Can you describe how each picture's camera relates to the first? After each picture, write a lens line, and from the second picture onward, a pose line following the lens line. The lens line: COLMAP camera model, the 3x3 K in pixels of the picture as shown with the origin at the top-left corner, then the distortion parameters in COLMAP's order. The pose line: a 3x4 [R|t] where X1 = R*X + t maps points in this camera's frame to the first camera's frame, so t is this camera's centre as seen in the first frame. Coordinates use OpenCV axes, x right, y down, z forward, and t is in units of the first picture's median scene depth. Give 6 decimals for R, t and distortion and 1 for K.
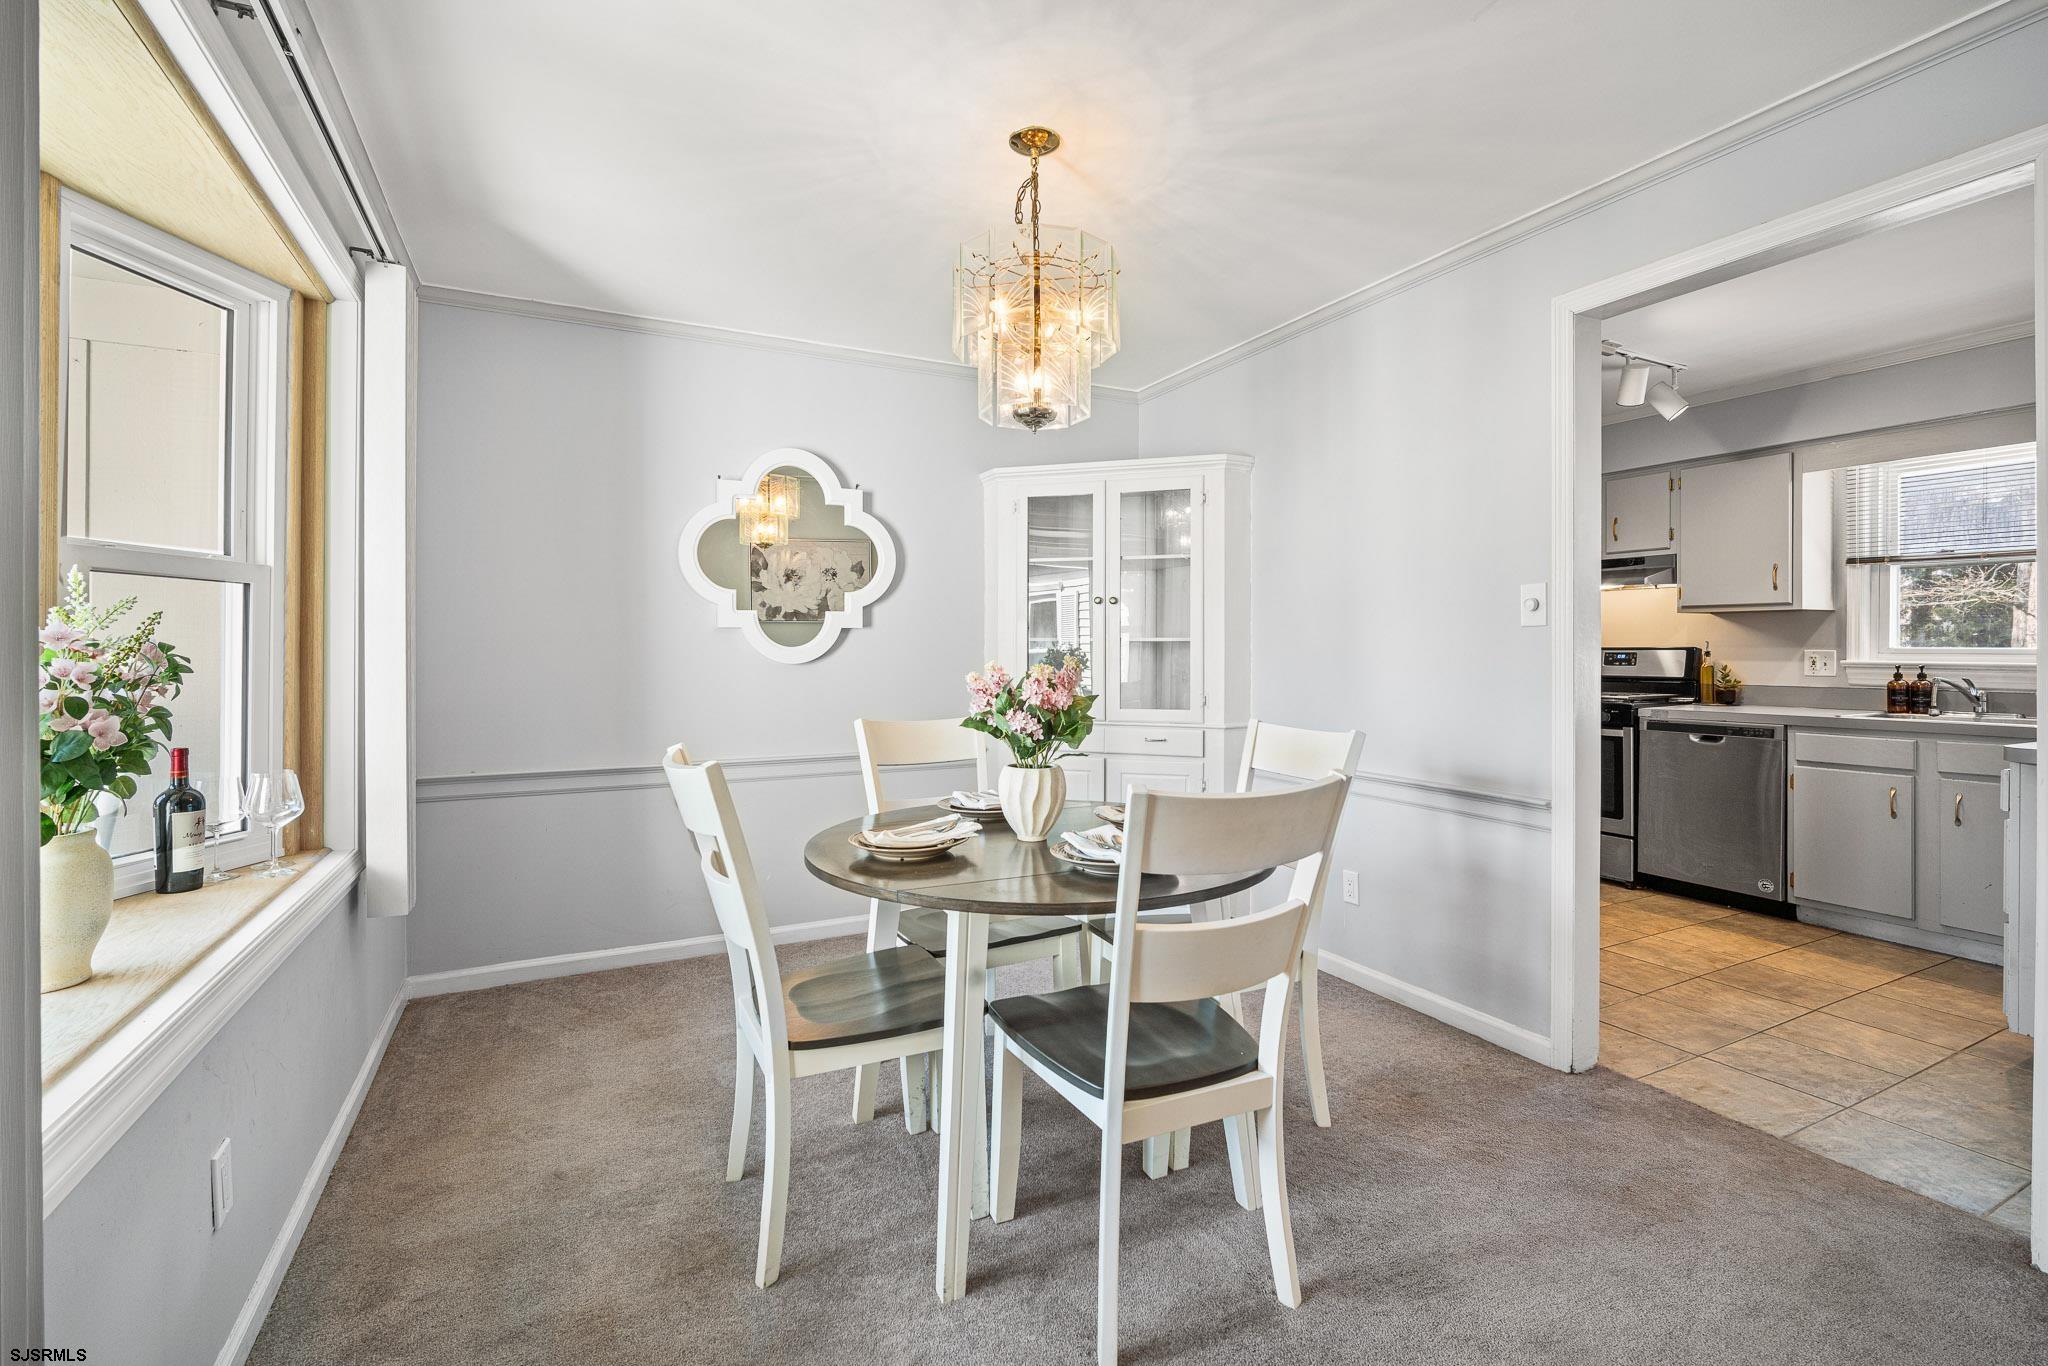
lens RADIAL K [[903.7, 0, 1018.7], [0, 903.7, 661.6], [0, 0, 1]] dist [-0.016626, 0.004762]
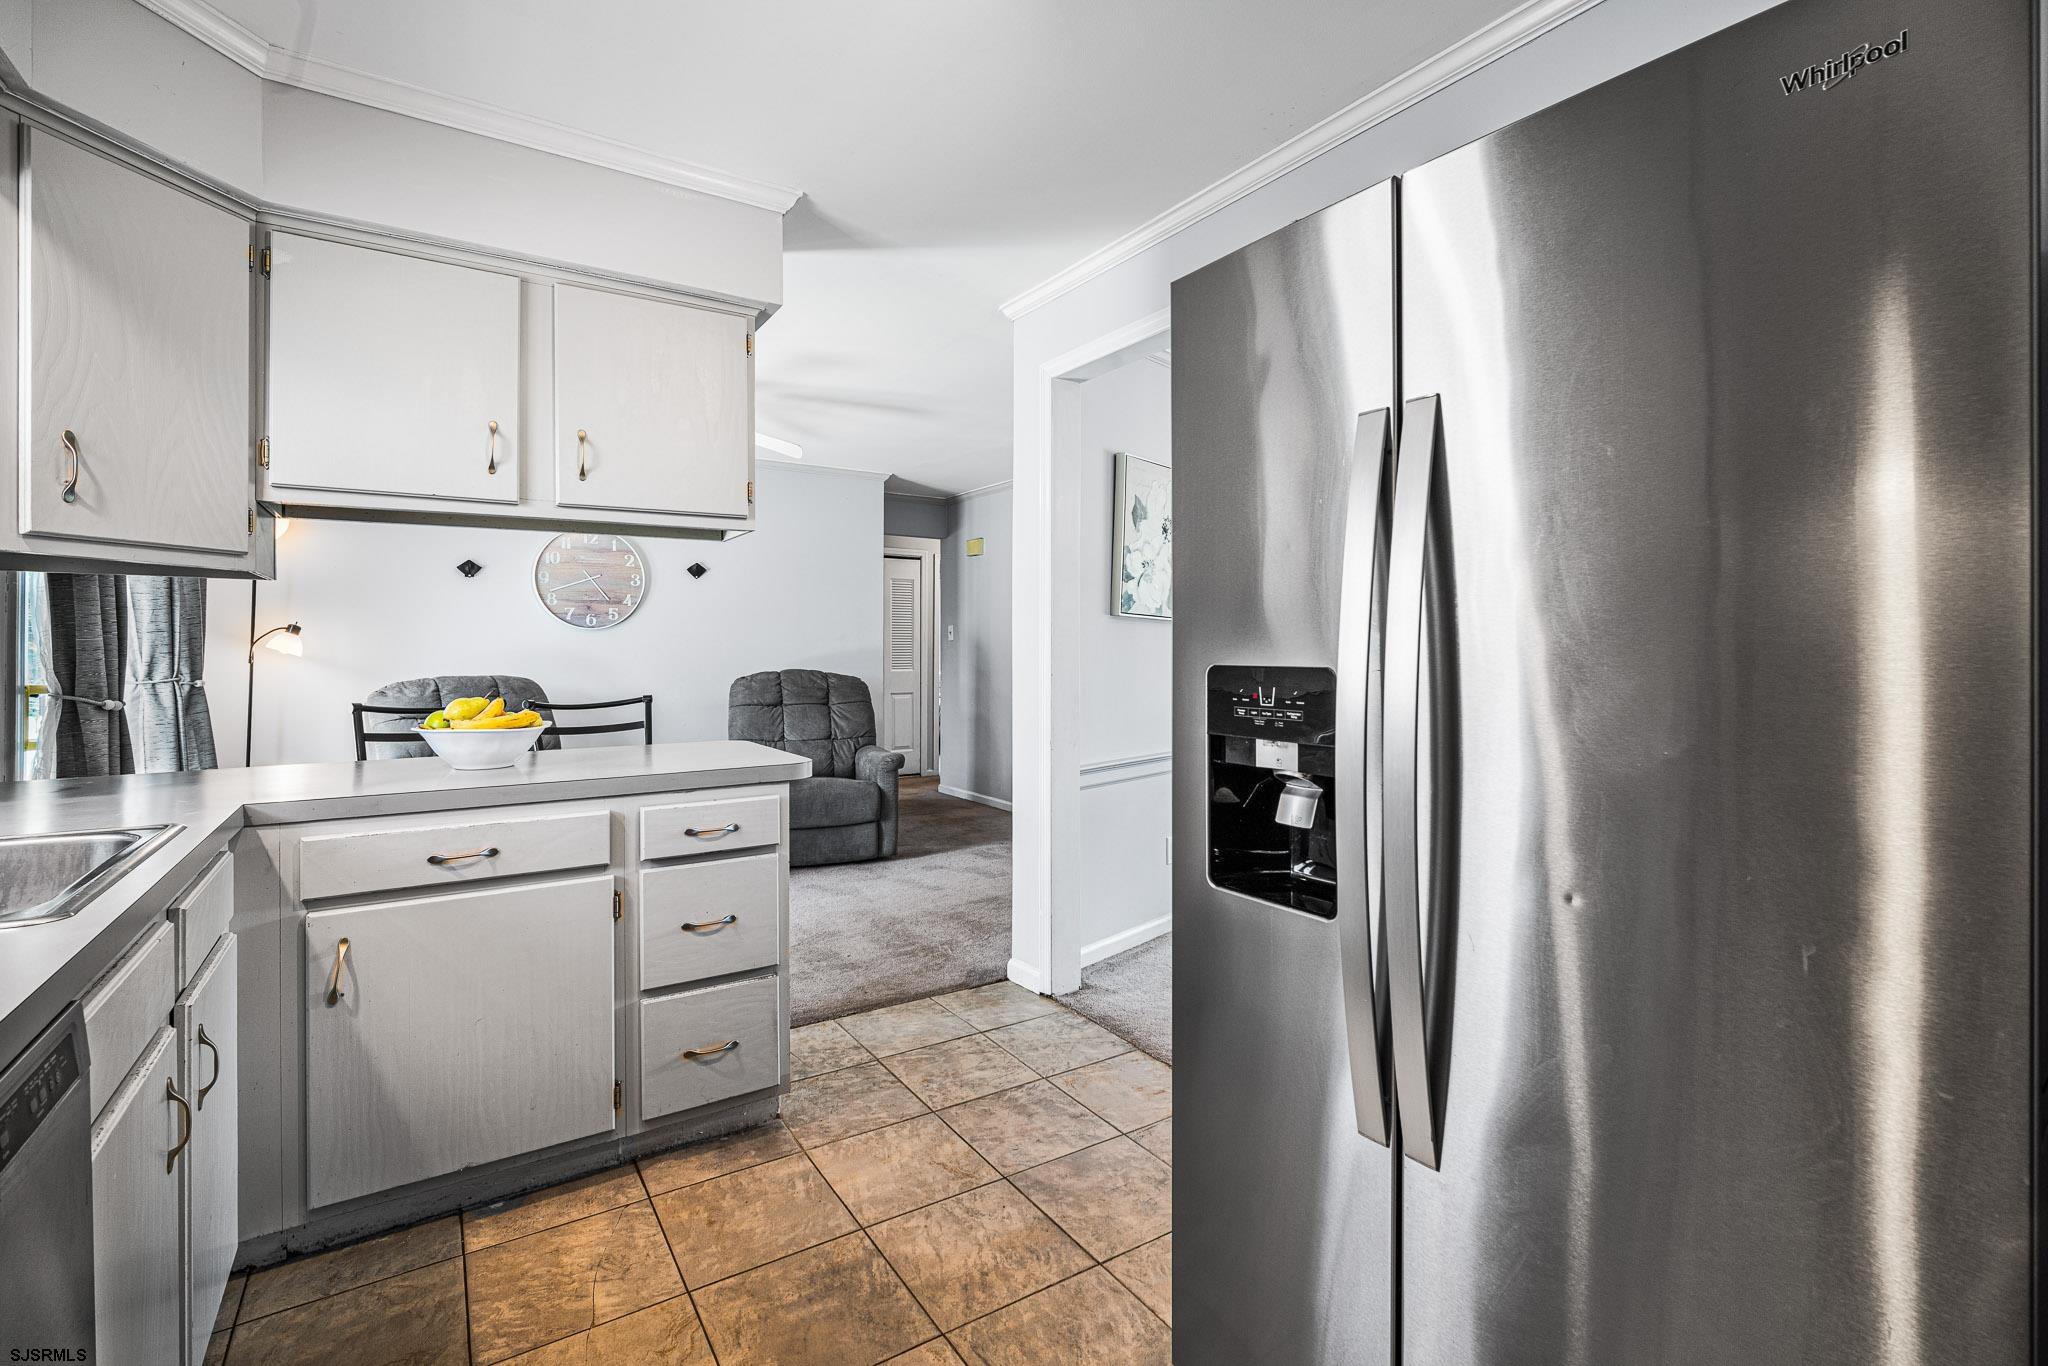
lens RADIAL K [[903.7, 0, 1030.8], [0, 903.7, 670.9], [0, 0, 1]] dist [-0.016626, 0.004762]
pose [[-0.990260, 0.005019, -0.139140, 0.458507], [0.003826, 0.999954, 0.008835, 0.000816], [0.139178, 0.008217, -0.990233, 0.865387]]
